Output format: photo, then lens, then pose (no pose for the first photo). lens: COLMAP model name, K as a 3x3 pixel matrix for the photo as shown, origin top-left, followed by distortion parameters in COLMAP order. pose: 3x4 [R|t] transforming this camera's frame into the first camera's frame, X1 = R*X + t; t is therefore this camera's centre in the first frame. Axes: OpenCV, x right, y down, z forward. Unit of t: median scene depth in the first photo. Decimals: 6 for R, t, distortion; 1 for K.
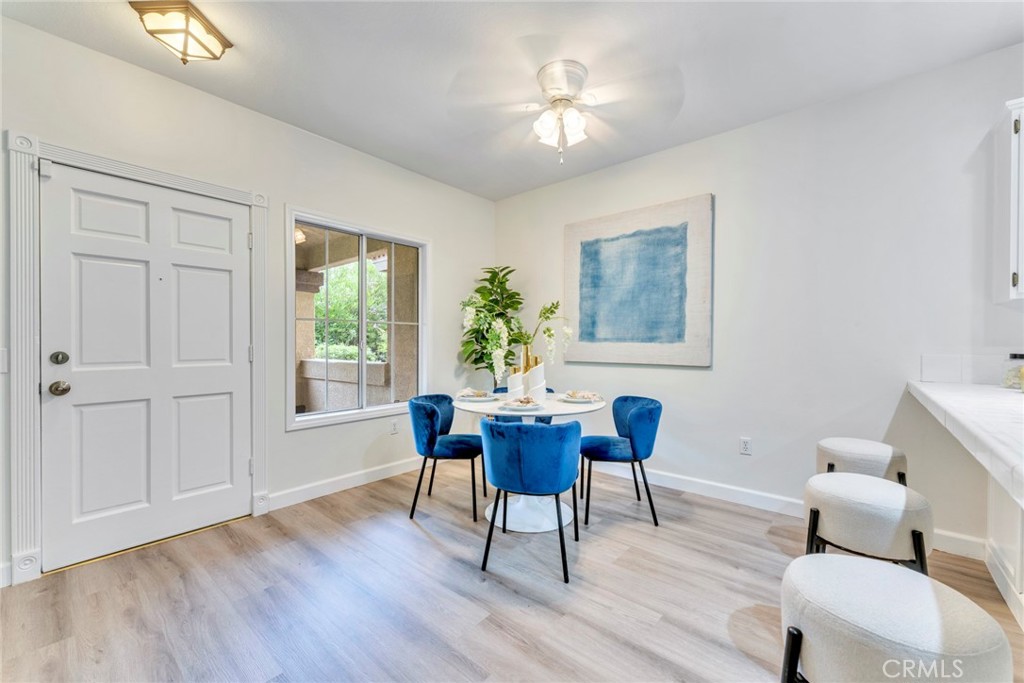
lens RADIAL K [[408.7, 0, 510.9], [0, 408.7, 344.4], [0, 0, 1]] dist [0.000390, -0.000463]
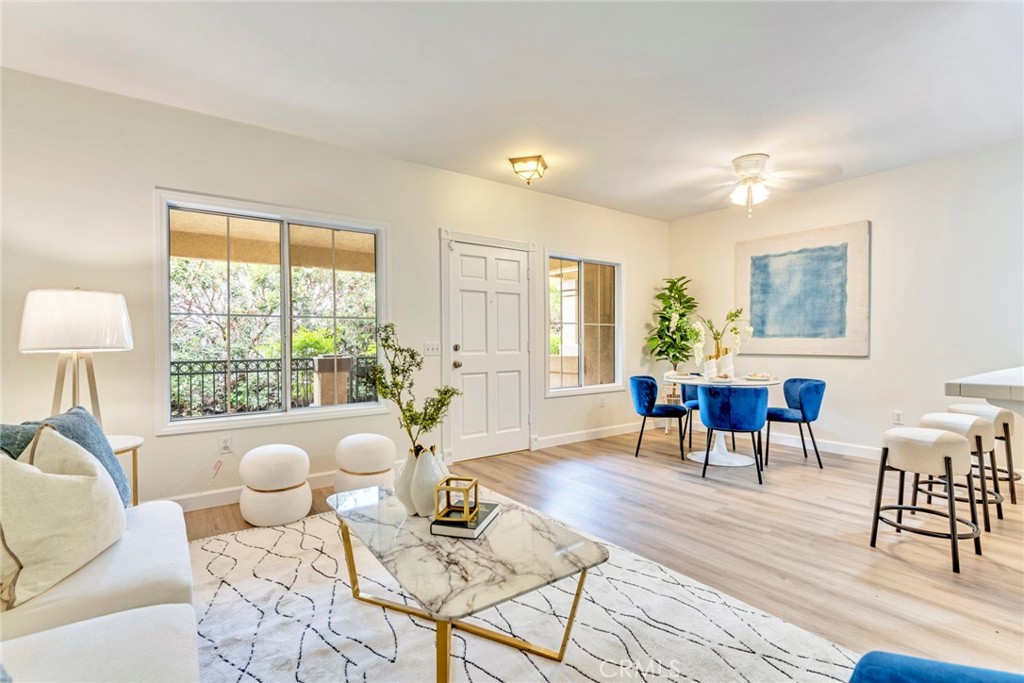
lens RADIAL K [[474.0, 0, 510.0], [0, 474.0, 343.7], [0, 0, 1]] dist [-0.003419, -0.000646]
pose [[0.973433, -0.003145, -0.228952, -0.252098], [0.003501, 0.999993, 0.001145, 0.009223], [0.228947, -0.001916, 0.973437, -0.668879]]
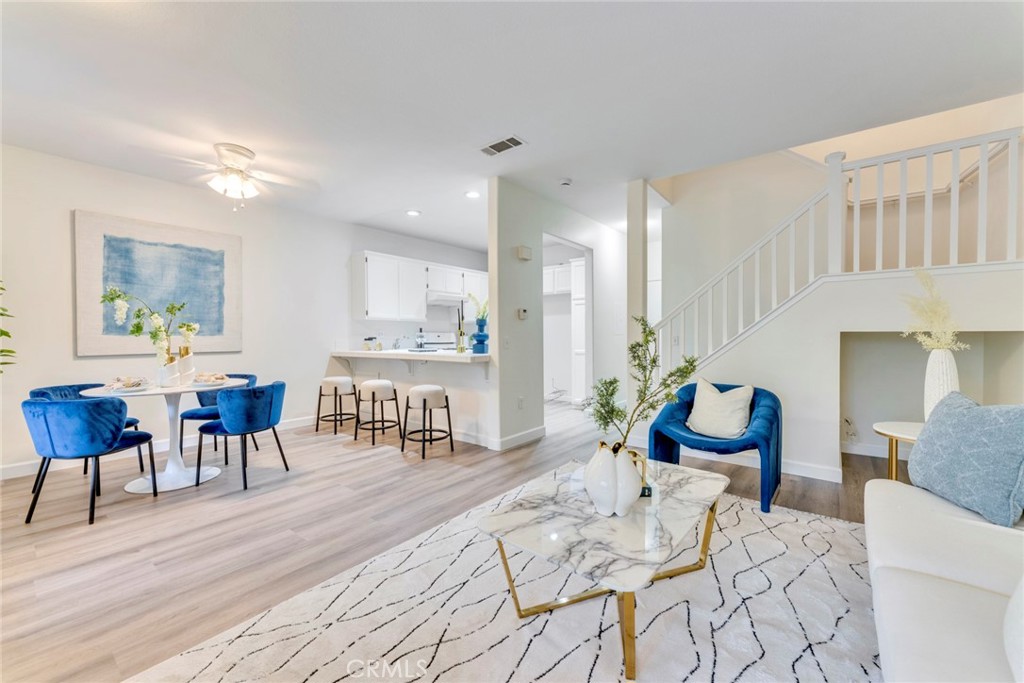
lens RADIAL K [[408.7, 0, 509.5], [0, 408.7, 343.3], [0, 0, 1]] dist [0.000390, -0.000463]
pose [[-0.036934, -0.020975, 0.999098, -1.027936], [0.011274, 0.999707, 0.021404, 0.003862], [-0.999254, 0.012055, -0.036686, 0.064791]]
